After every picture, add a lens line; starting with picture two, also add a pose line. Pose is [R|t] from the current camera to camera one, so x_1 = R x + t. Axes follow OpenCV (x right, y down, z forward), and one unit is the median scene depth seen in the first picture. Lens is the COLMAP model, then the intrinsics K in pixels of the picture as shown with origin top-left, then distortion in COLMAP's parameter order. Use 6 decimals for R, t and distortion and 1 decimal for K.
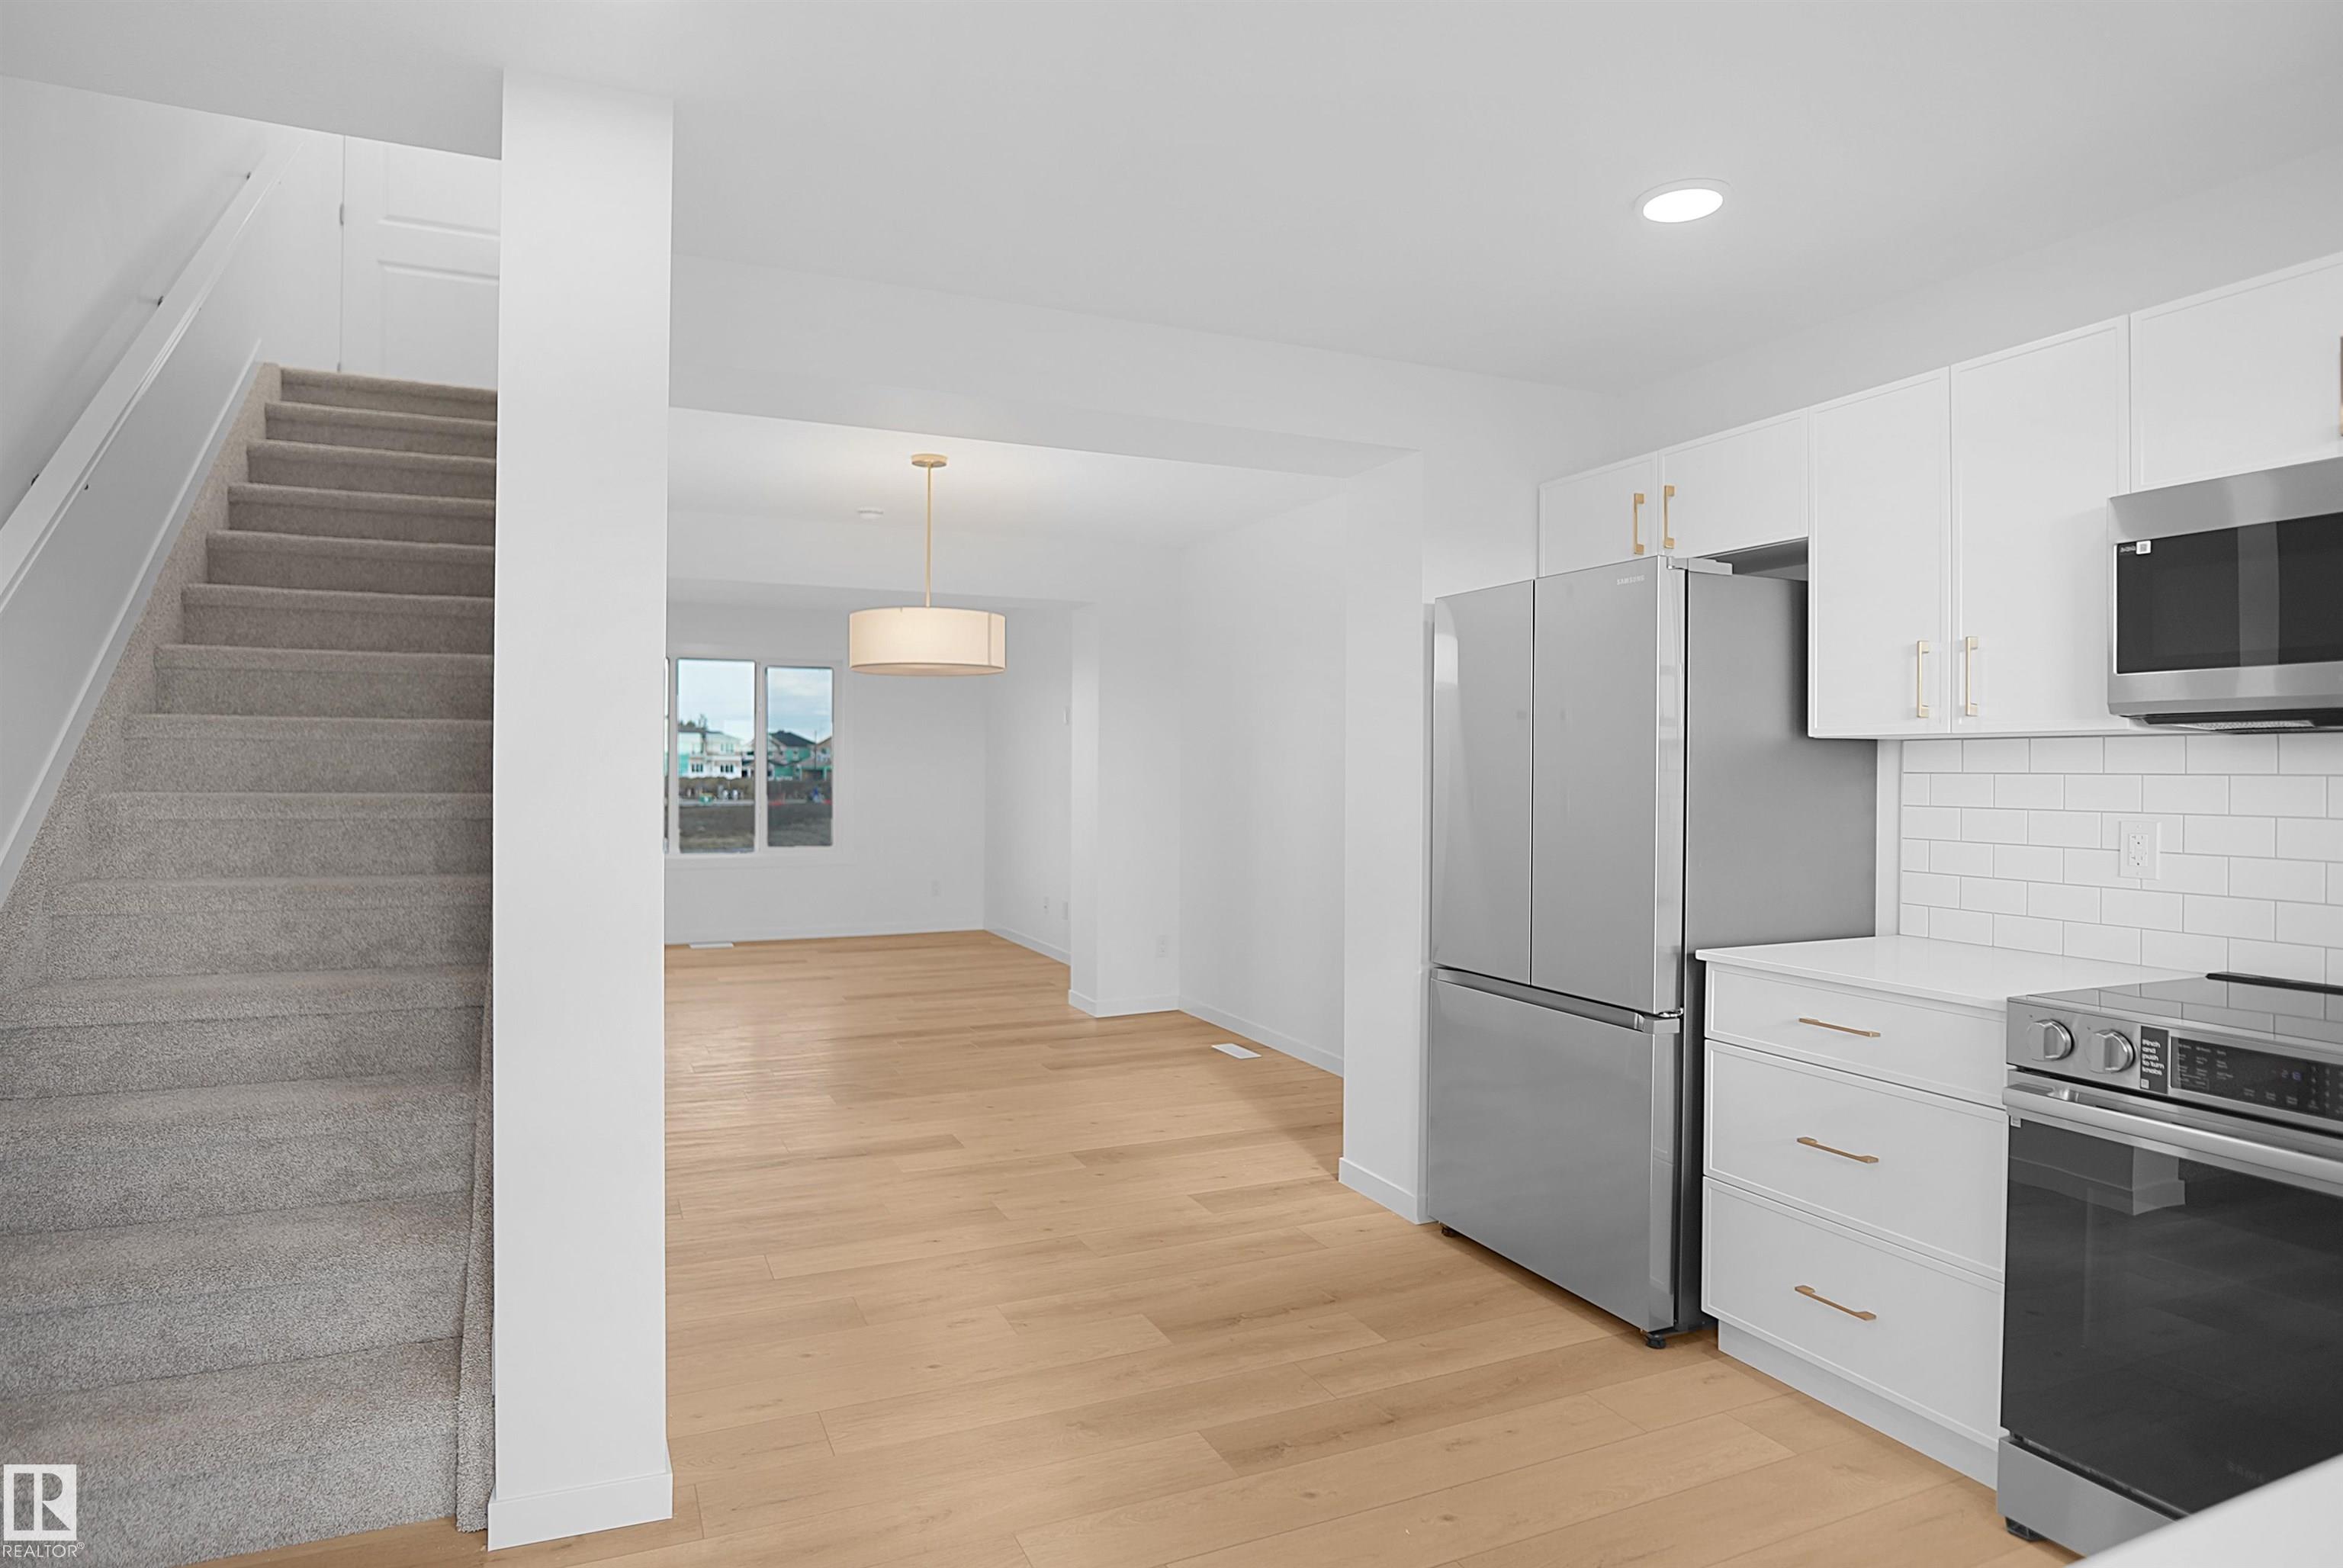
lens RADIAL K [[1263.7, 0, 1163.1], [0, 1263.7, 776.2], [0, 0, 1]] dist [-0.017578, 0.001083]
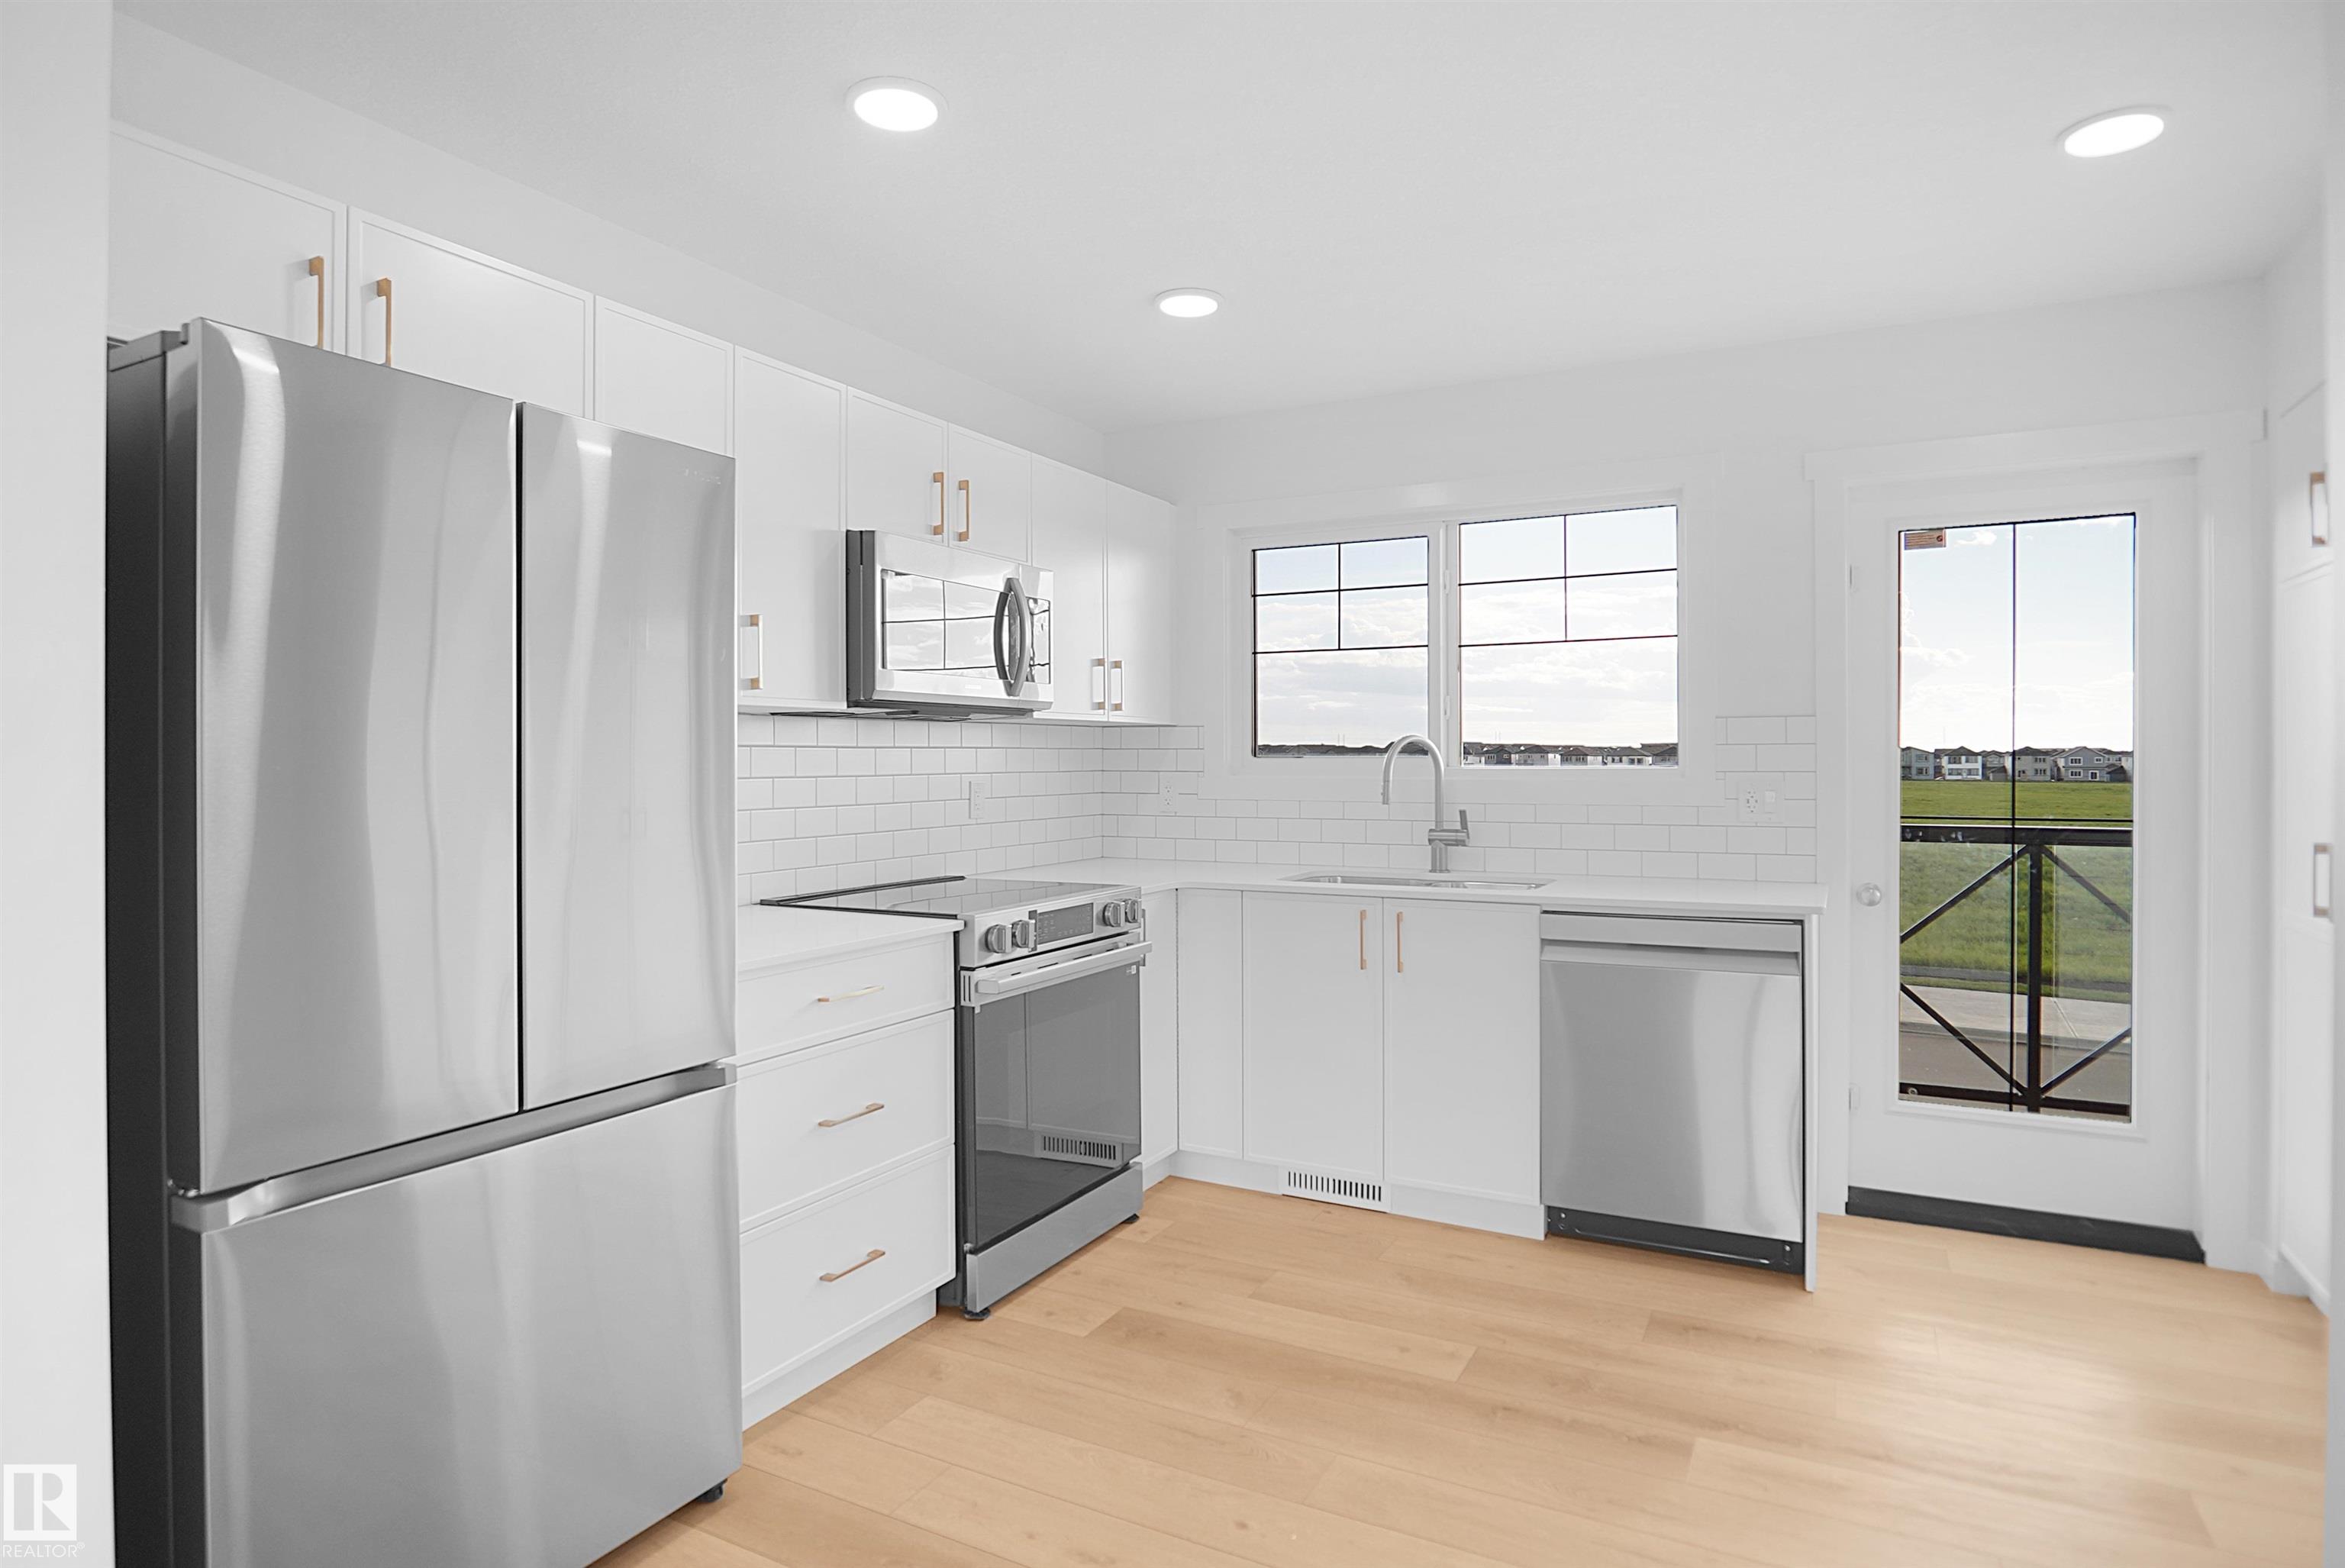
lens RADIAL K [[1264.8, 0, 1164.0], [0, 1264.8, 776.2], [0, 0, 1]] dist [-0.017578, 0.001083]
pose [[-0.622270, -0.006570, 0.782775, -0.427848], [0.000202, 0.999963, 0.008553, 0.015542], [-0.782803, 0.005481, -0.622246, 1.473331]]
